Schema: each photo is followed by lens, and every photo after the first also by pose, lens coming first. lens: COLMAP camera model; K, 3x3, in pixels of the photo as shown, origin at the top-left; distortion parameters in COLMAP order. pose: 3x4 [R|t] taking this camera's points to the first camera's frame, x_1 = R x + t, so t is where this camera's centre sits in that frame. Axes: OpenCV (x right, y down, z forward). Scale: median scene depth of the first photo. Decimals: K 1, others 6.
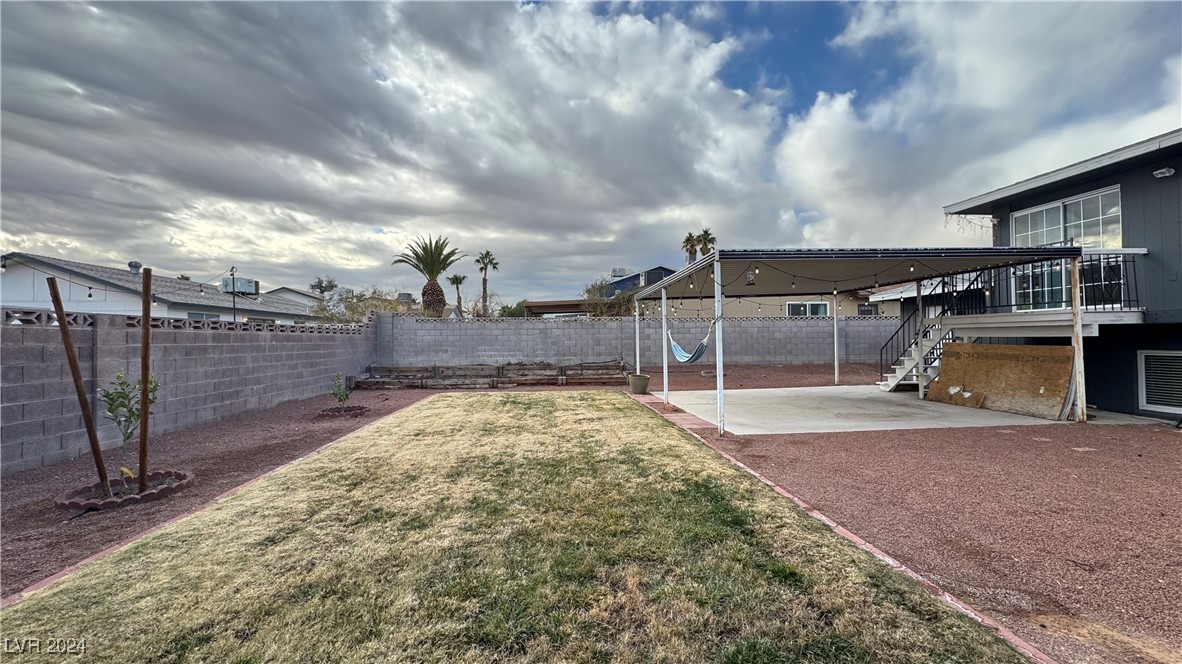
lens RADIAL K [[491.6, 0, 582.9], [0, 491.6, 334.5], [0, 0, 1]] dist [0.001596, 0.000143]
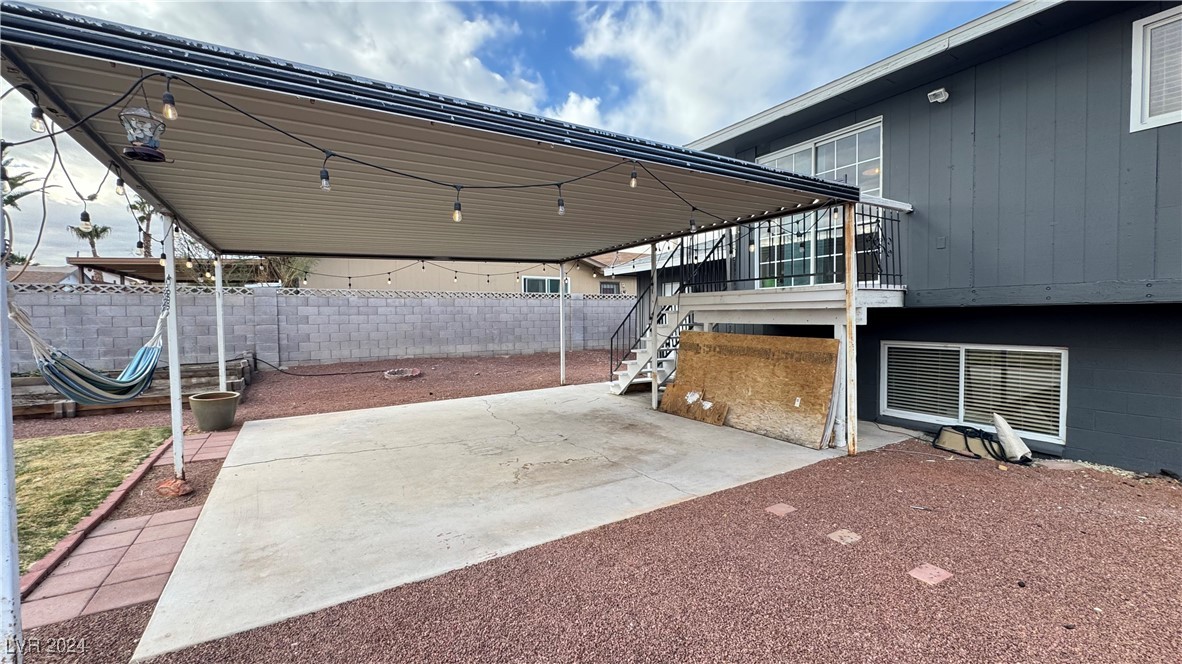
lens RADIAL K [[478.0, 0, 593.8], [0, 478.0, 338.7], [0, 0, 1]] dist [-0.000400, -0.000023]
pose [[0.894500, -0.019714, 0.446634, 0.297169], [-0.004597, 0.998569, 0.053283, -0.008121], [-0.447045, -0.049715, 0.893129, 0.418923]]
